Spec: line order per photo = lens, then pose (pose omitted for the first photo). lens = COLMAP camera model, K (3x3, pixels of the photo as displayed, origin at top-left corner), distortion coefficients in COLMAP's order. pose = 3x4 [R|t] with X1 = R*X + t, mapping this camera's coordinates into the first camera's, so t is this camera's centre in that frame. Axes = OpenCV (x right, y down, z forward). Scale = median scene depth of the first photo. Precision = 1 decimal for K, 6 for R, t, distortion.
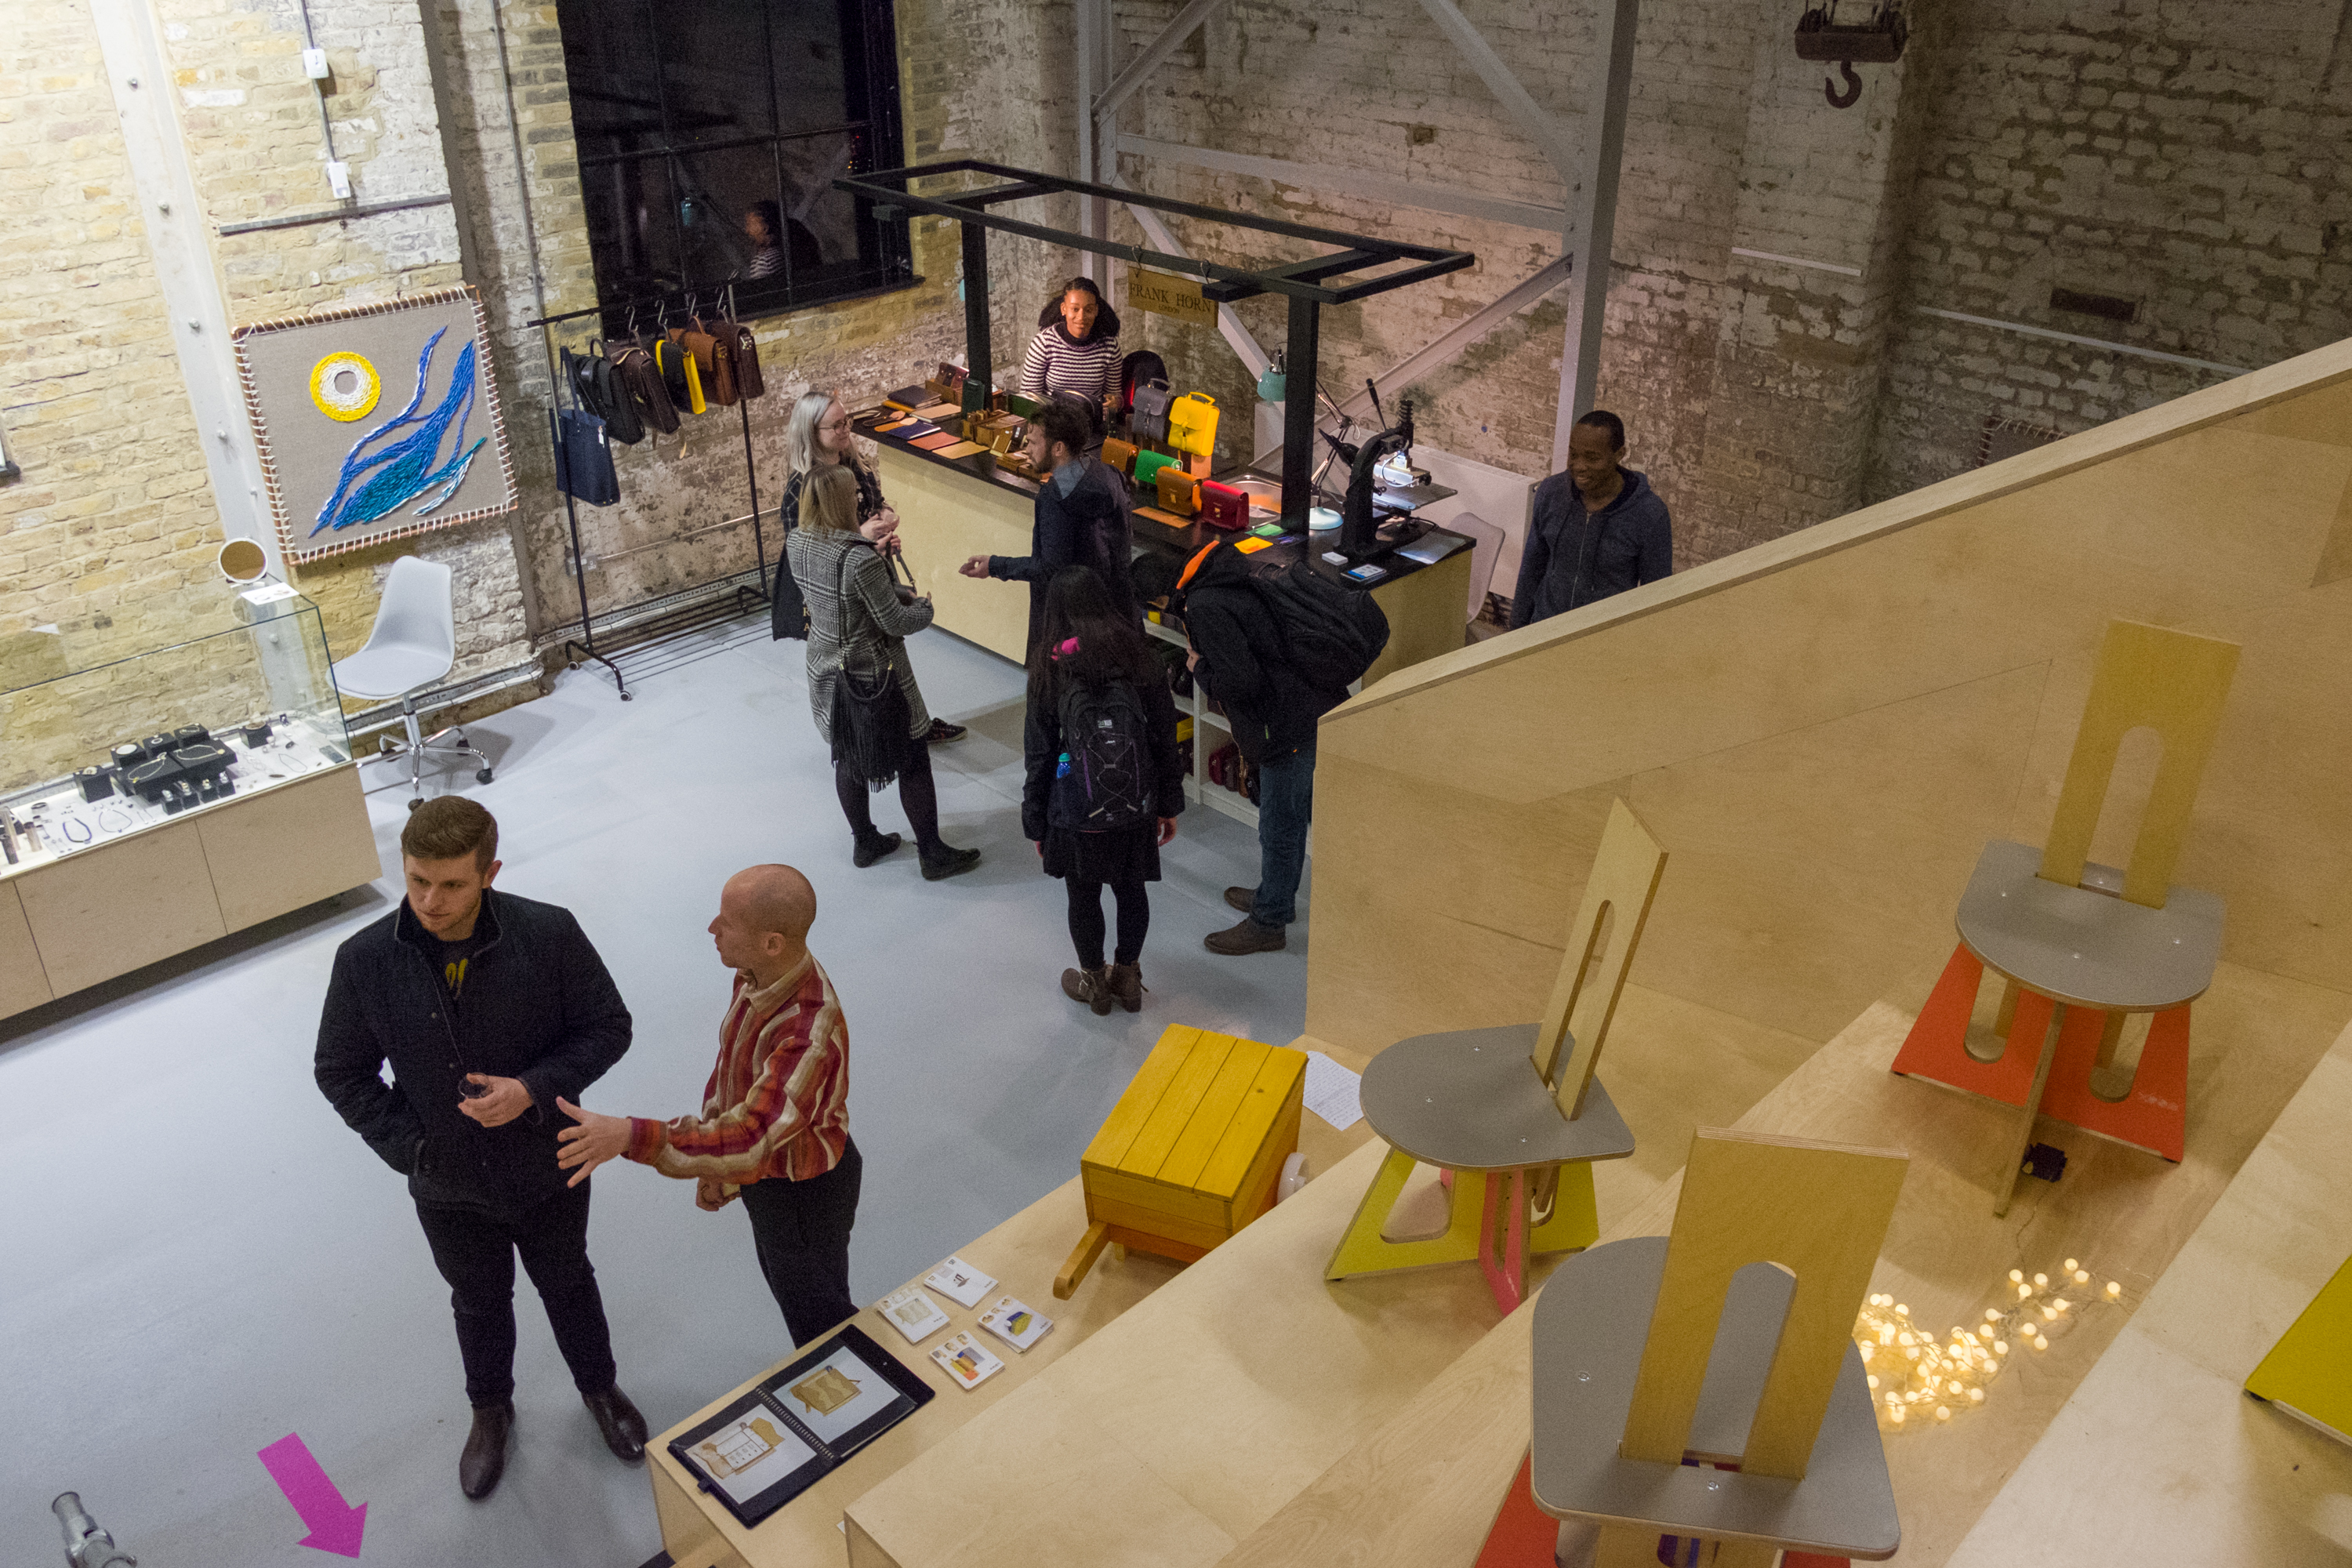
lens RADIAL K [[1847.1, 0, 1178.0], [0, 1847.1, 787.1], [0, 0, 1]] dist [-0.015771, -0.005233]
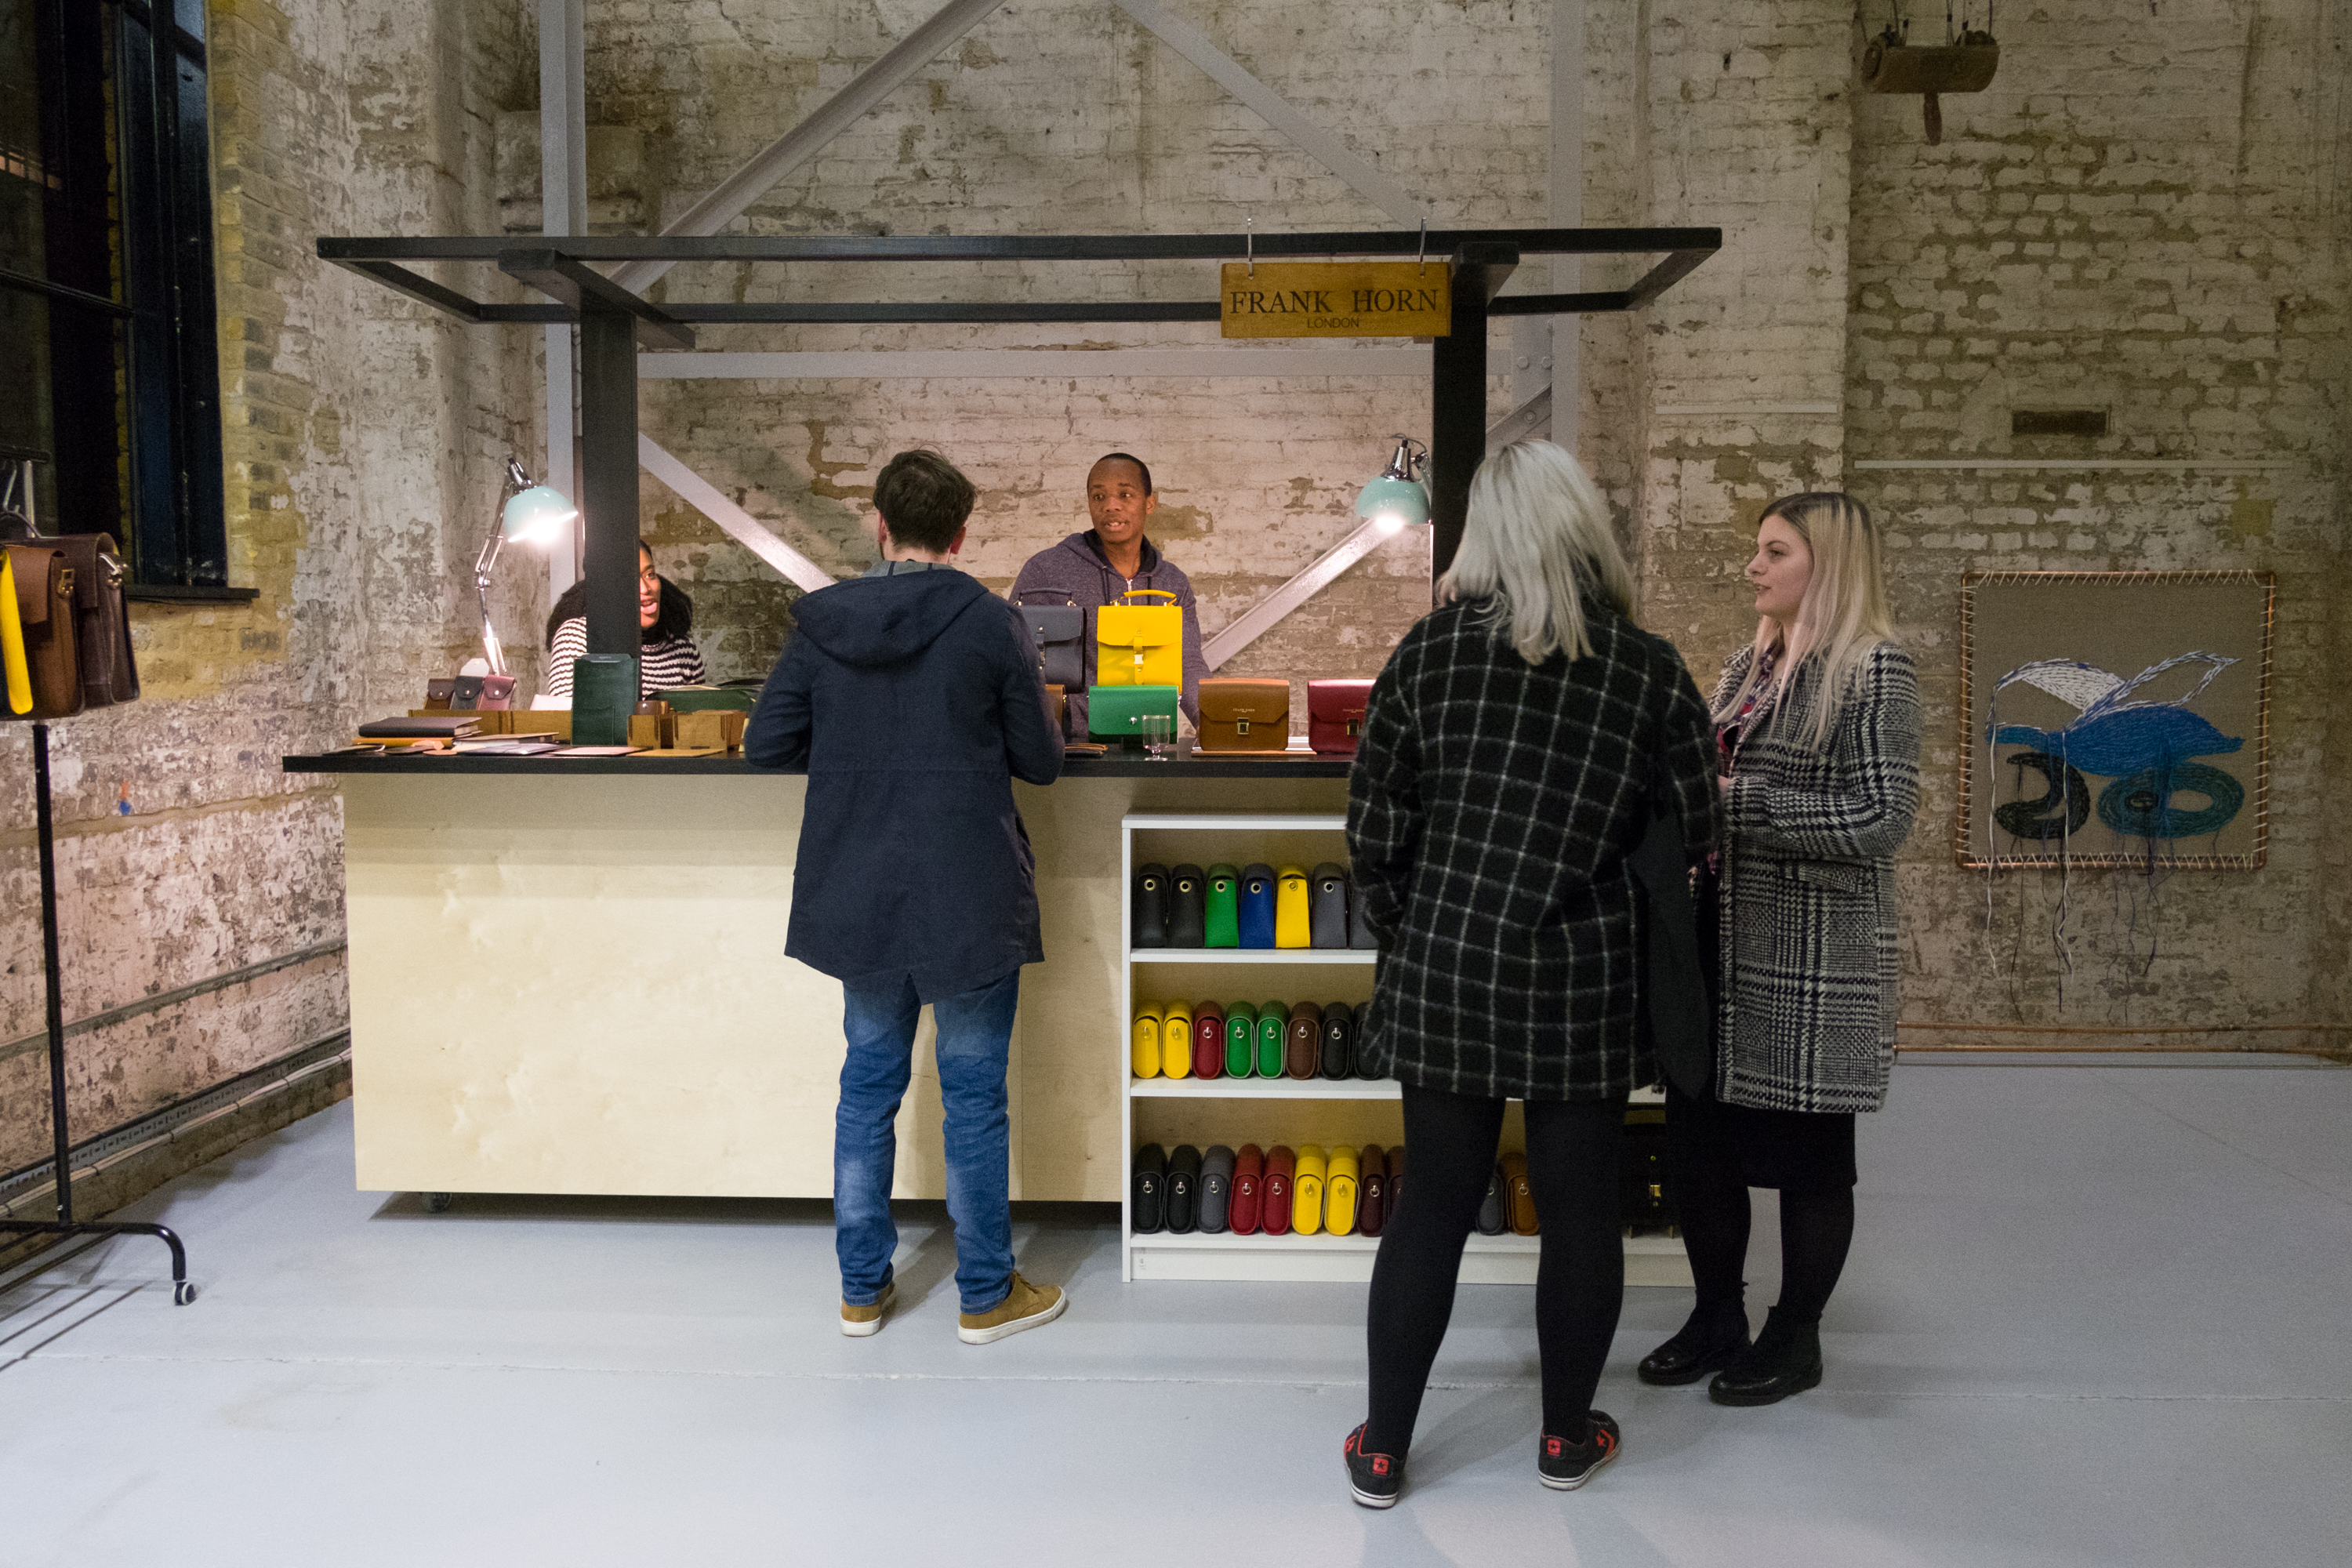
lens RADIAL K [[1847.1, 0, 1173.2], [0, 1847.1, 781.0], [0, 0, 1]] dist [-0.015771, -0.005233]
pose [[0.729461, -0.052471, 0.682007, -0.431021], [0.328093, 0.901713, -0.281548, 0.003370], [-0.600201, 0.429140, 0.674979, 0.732658]]
